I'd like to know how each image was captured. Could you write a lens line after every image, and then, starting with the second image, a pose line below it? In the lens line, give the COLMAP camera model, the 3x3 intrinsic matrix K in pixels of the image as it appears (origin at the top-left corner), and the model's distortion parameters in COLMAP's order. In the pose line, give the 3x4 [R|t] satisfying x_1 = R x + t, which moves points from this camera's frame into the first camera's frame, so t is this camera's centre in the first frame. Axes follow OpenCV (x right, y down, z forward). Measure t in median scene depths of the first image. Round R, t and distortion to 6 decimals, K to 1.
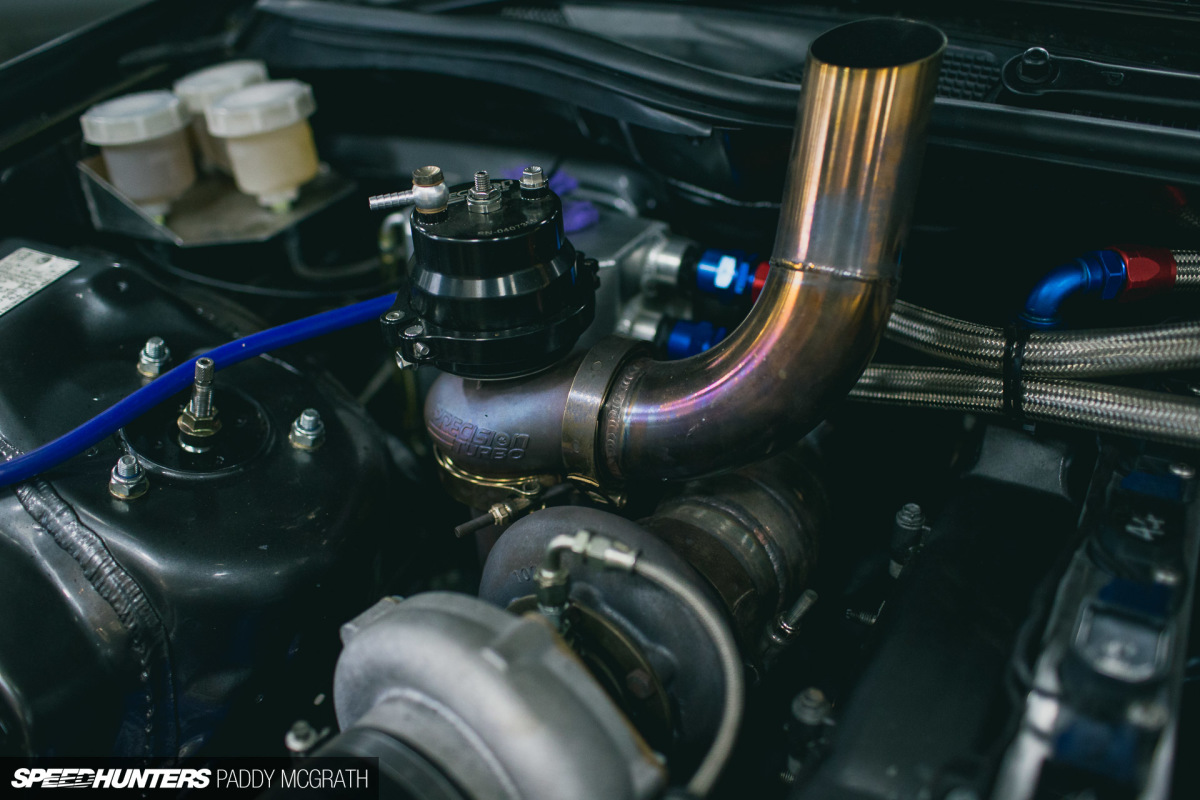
lens RADIAL K [[1154.1, 0, 600.0], [0, 1154.1, 400.0], [0, 0, 1]] dist [-0.094728, 0.092820]
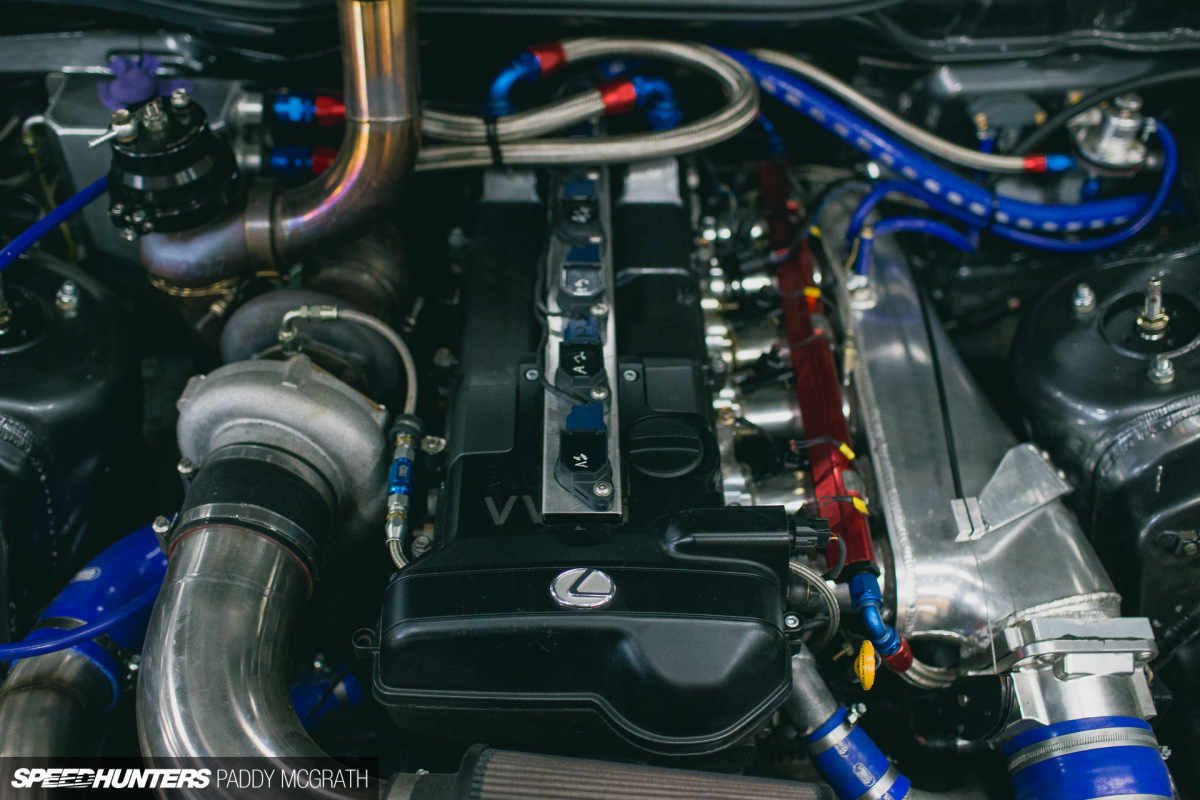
lens RADIAL K [[1239.3, 0, 600.0], [0, 1239.3, 400.0], [0, 0, 1]] dist [-0.074759, 0.047303]
pose [[0.871136, -0.329526, 0.364053, -0.354379], [0.218643, 0.924139, 0.313308, -0.247621], [-0.439678, -0.193336, 0.877100, -0.906698]]
